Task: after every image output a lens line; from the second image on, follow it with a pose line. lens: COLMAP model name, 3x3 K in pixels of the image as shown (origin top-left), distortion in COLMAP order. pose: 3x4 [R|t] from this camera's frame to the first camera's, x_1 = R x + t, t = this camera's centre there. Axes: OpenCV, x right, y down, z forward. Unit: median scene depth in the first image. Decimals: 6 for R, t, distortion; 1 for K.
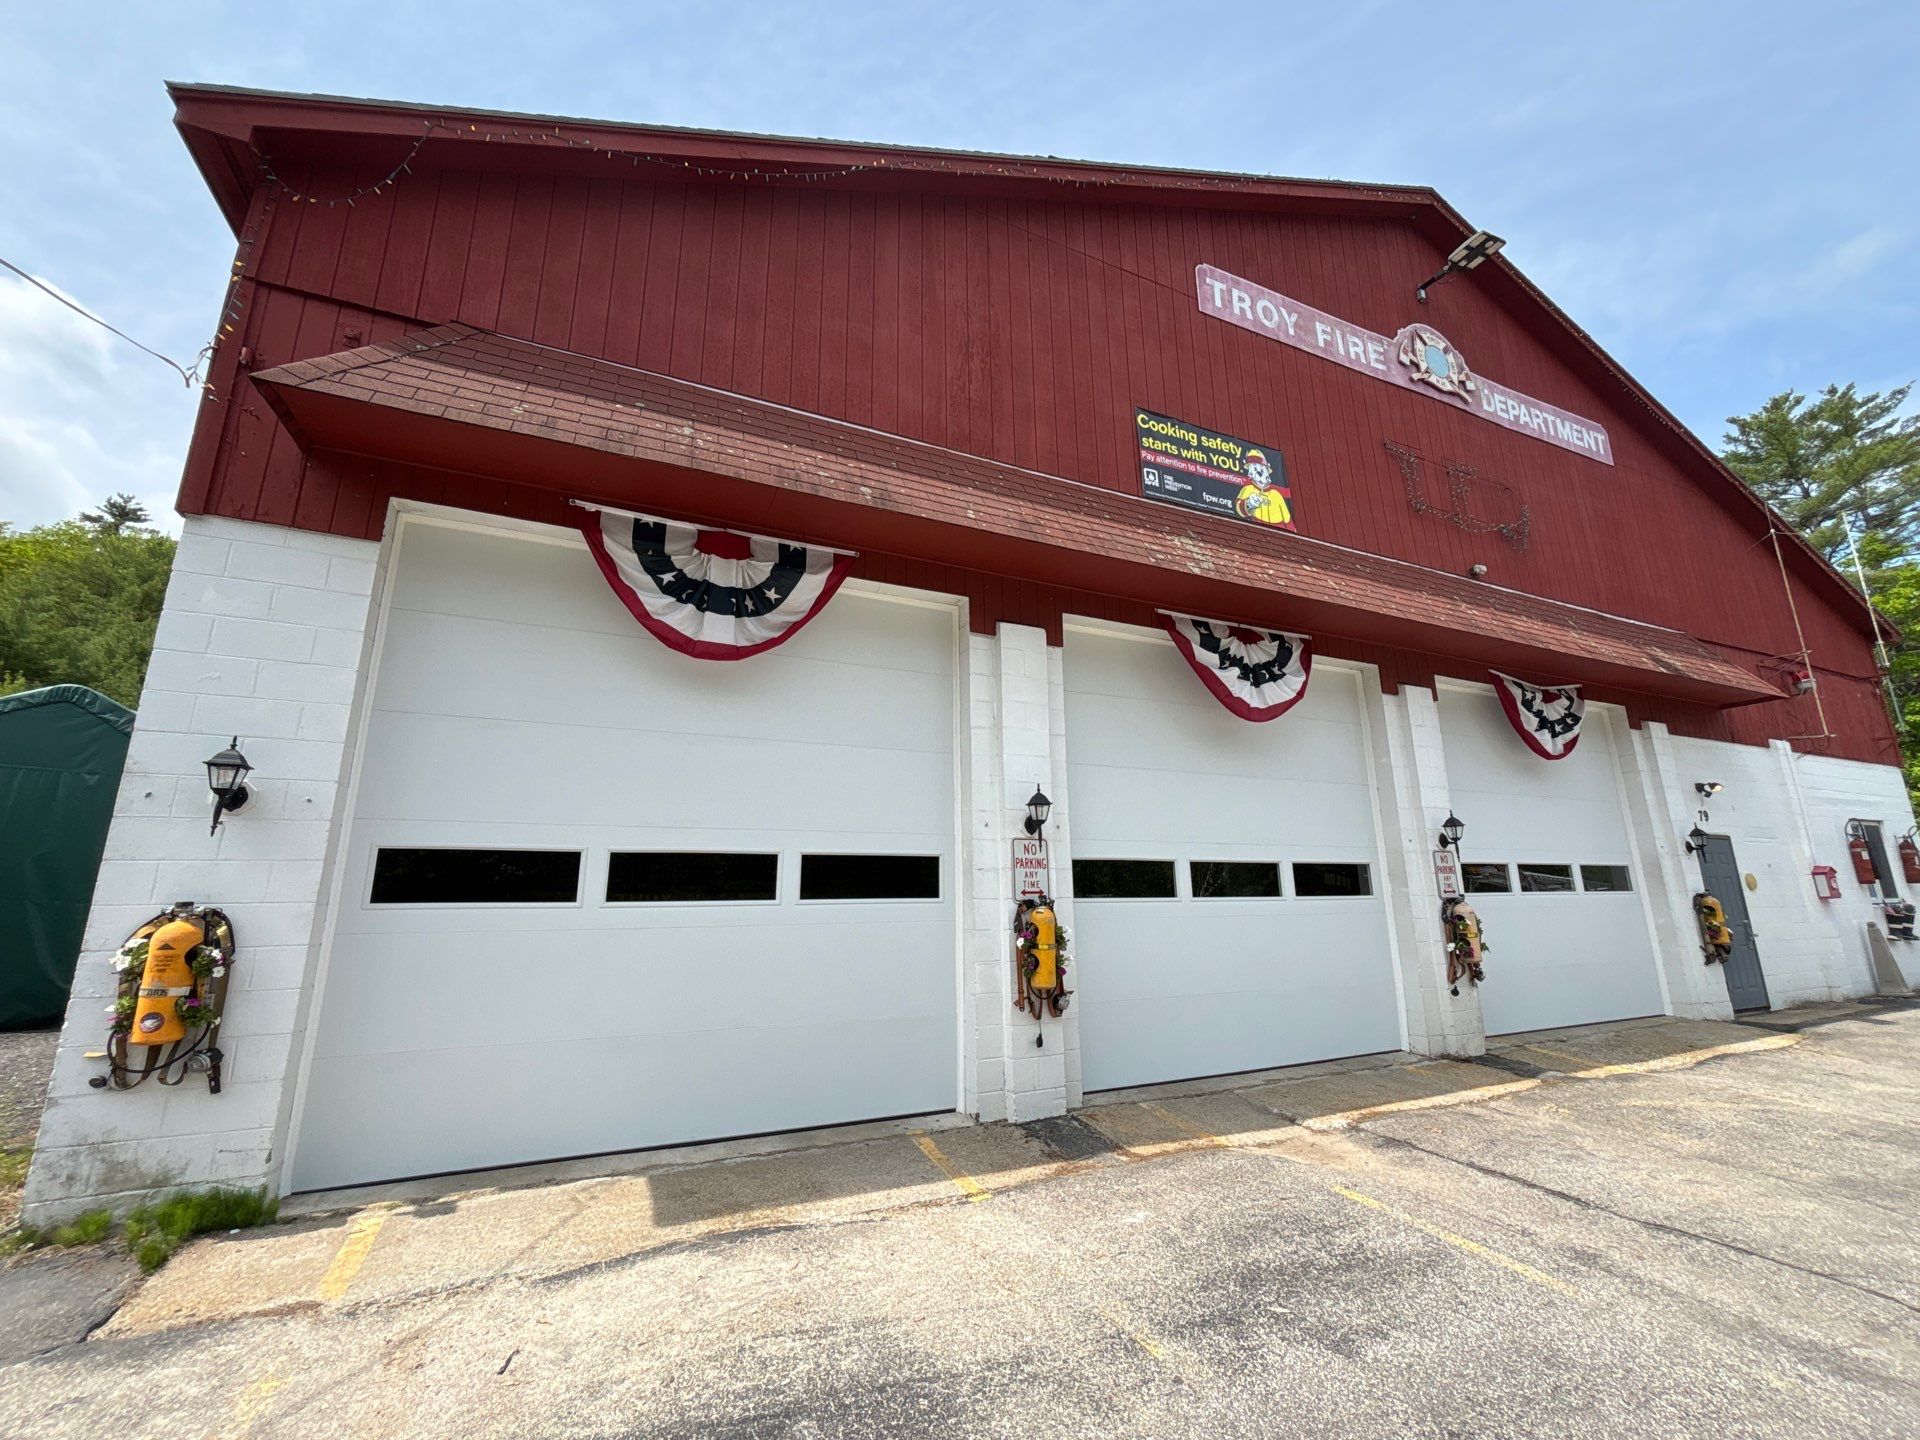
lens RADIAL K [[771.6, 0, 964.8], [0, 771.6, 718.6], [0, 0, 1]] dist [0.002074, -0.000741]
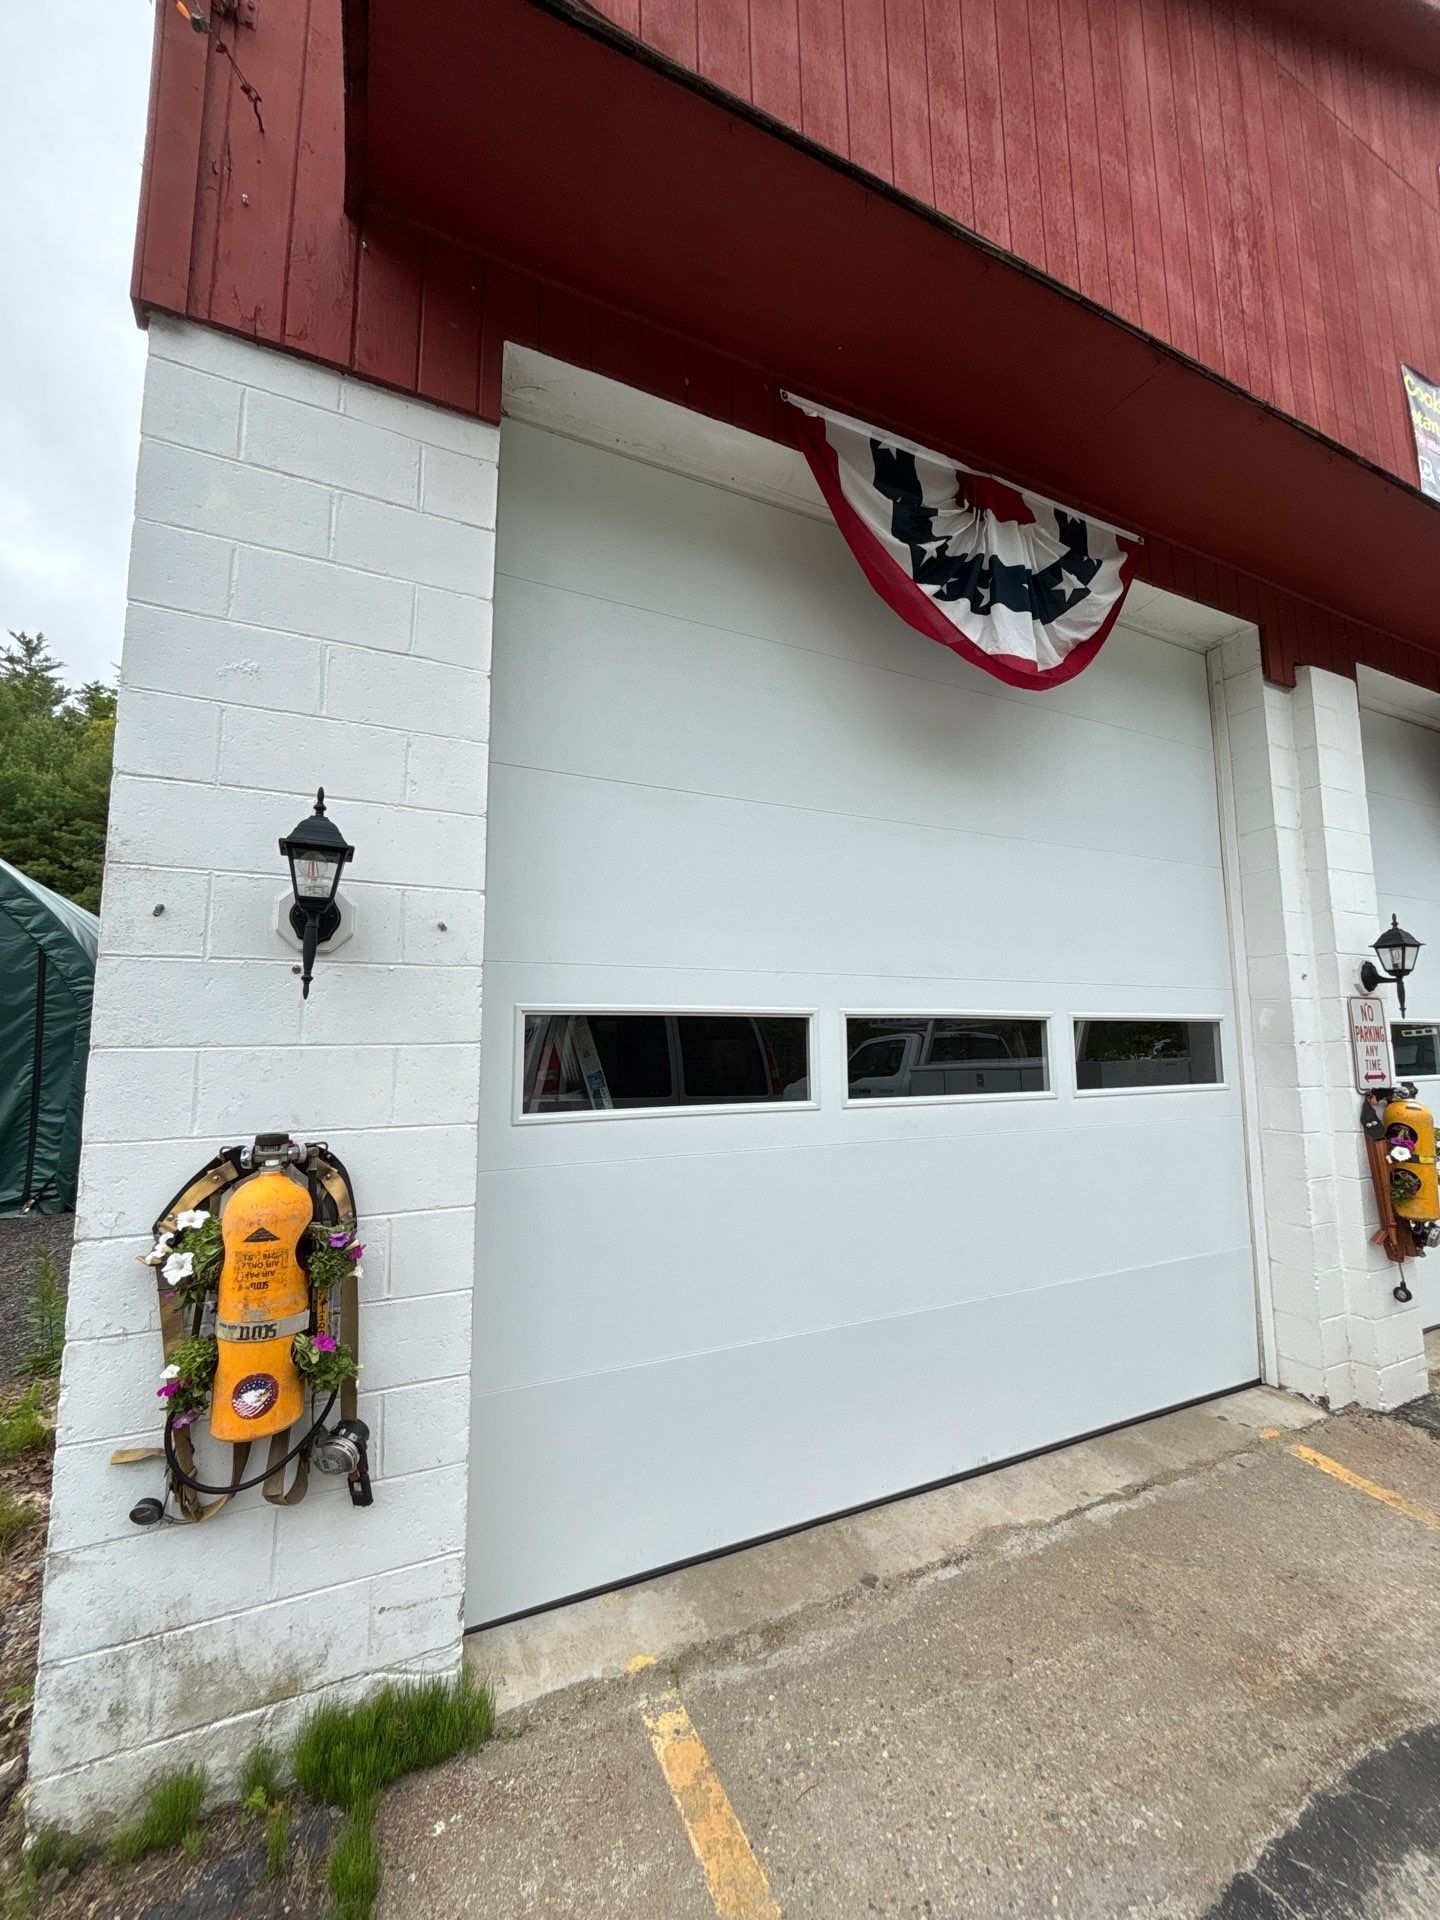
lens RADIAL K [[771.6, 0, 727.4], [0, 771.6, 951.0], [0, 0, 1]] dist [0.002074, -0.000741]
pose [[0.999818, 0.008431, 0.017107, -0.513114], [-0.010424, 0.992723, 0.119968, 0.045324], [-0.015971, -0.120124, 0.992630, 0.373883]]
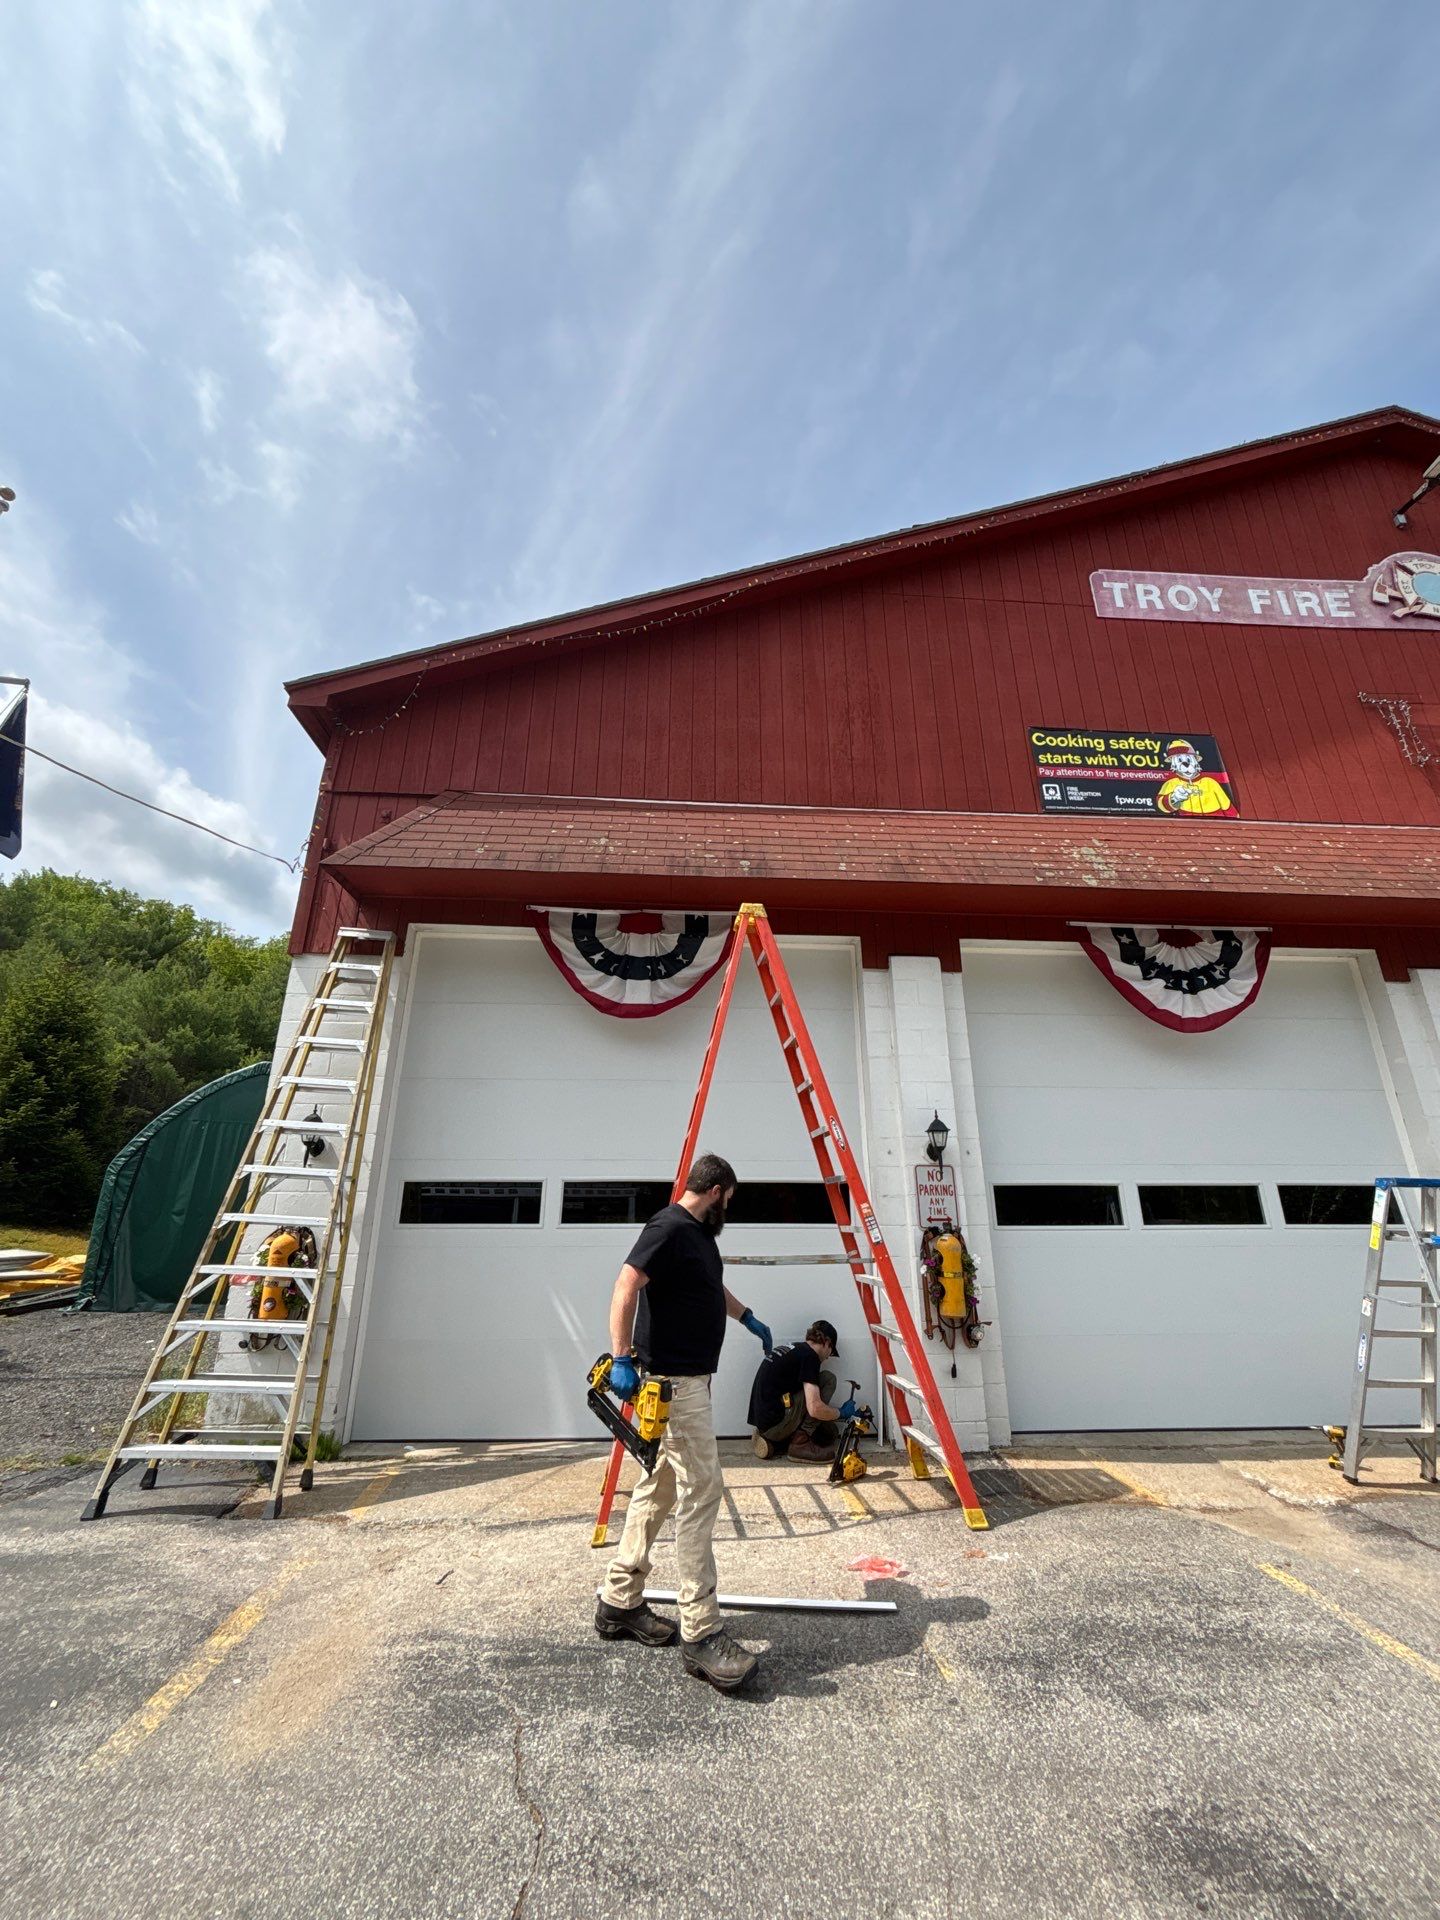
lens RADIAL K [[771.6, 0, 727.4], [0, 771.6, 951.0], [0, 0, 1]] dist [0.002074, -0.000741]
pose [[0.934706, -0.108565, -0.338435, 0.220877], [0.072248, 0.990363, -0.118155, -0.026984], [0.348001, 0.085989, 0.933542, -0.087206]]
